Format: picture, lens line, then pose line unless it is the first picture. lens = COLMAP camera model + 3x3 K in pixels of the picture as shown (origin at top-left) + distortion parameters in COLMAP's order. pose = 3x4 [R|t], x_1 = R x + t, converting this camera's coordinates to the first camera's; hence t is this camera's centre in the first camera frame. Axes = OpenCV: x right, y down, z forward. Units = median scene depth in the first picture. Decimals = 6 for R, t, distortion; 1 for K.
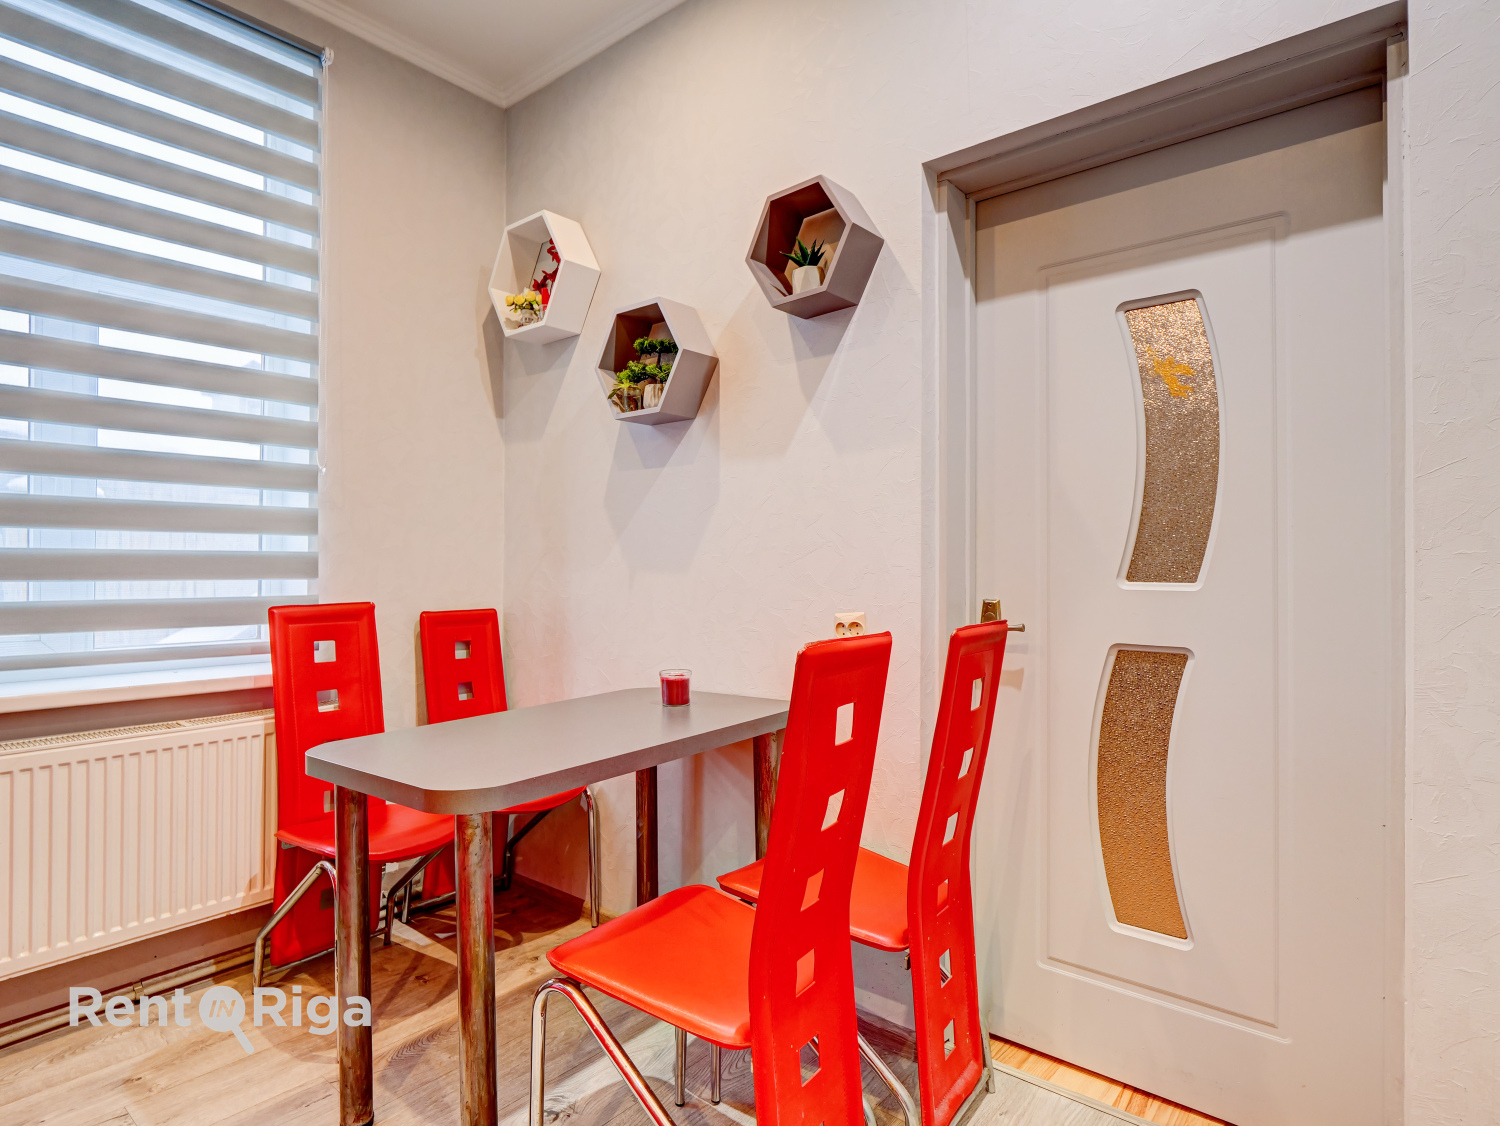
lens RADIAL K [[844.2, 0, 750.0], [0, 844.2, 563.0], [0, 0, 1]] dist [-0.002571, 0.000175]
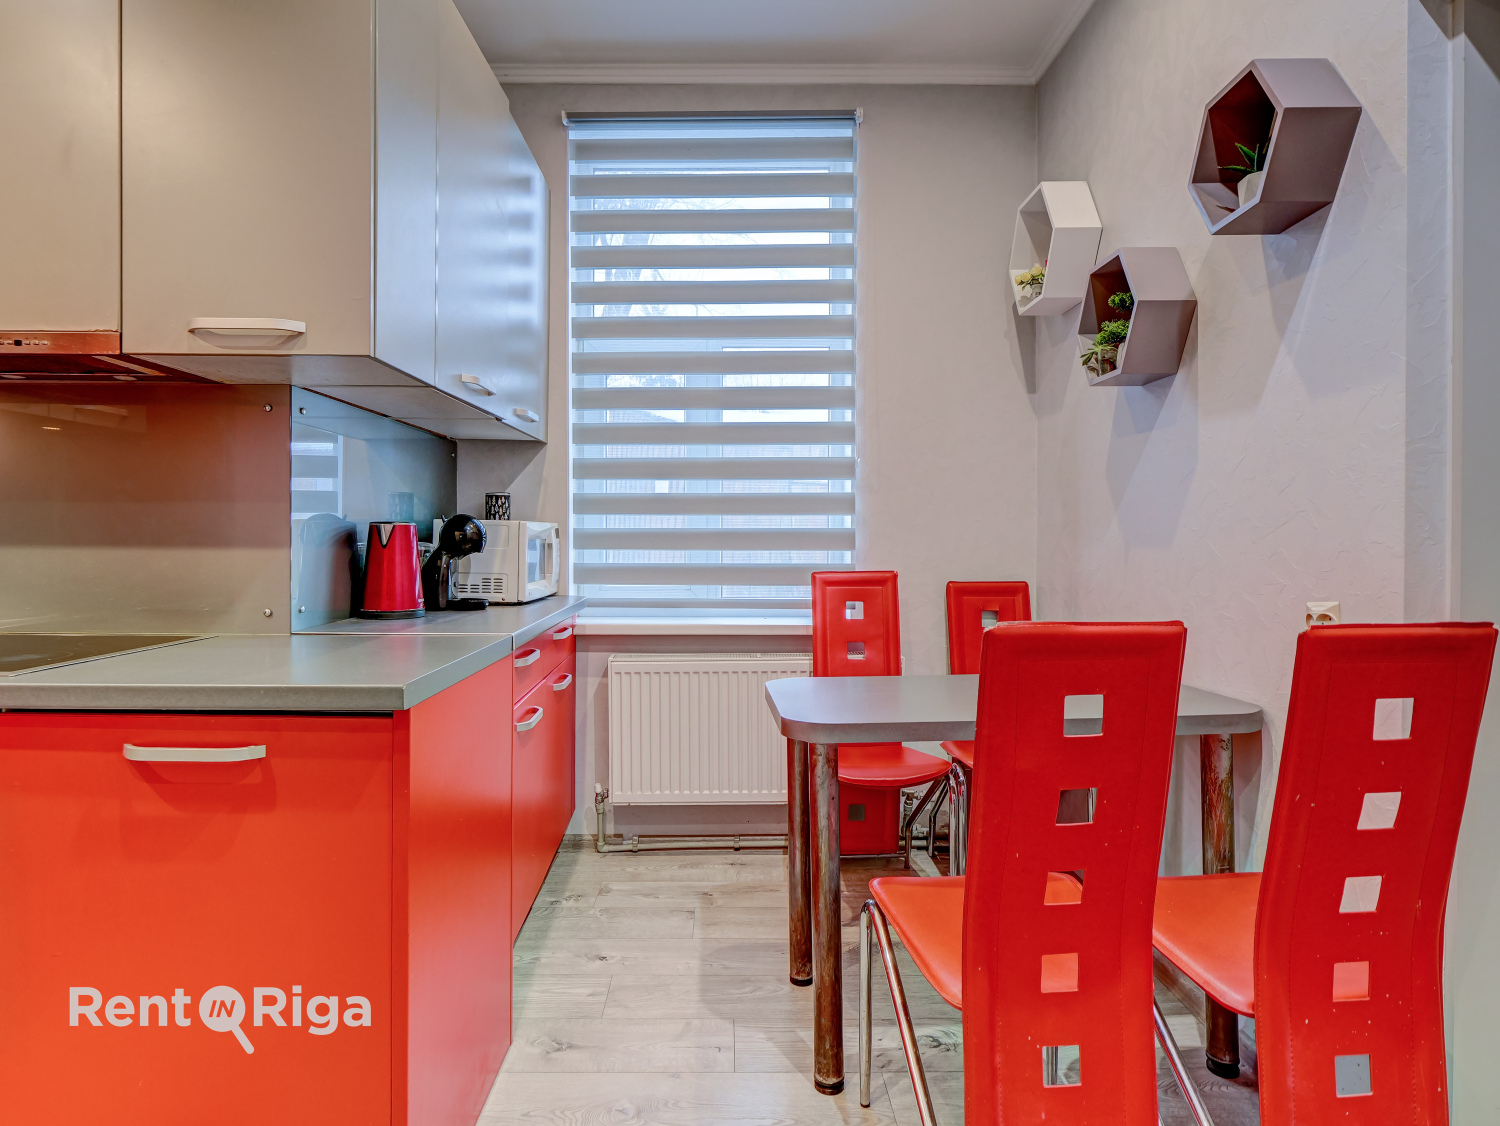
lens RADIAL K [[892.4, 0, 746.3], [0, 892.4, 548.5], [0, 0, 1]] dist [0.000296, 0.001749]
pose [[0.636299, 0.009666, -0.771382, 0.405282], [0.003054, 0.999882, 0.015049, -0.004190], [0.771437, -0.011931, 0.636194, 0.065757]]
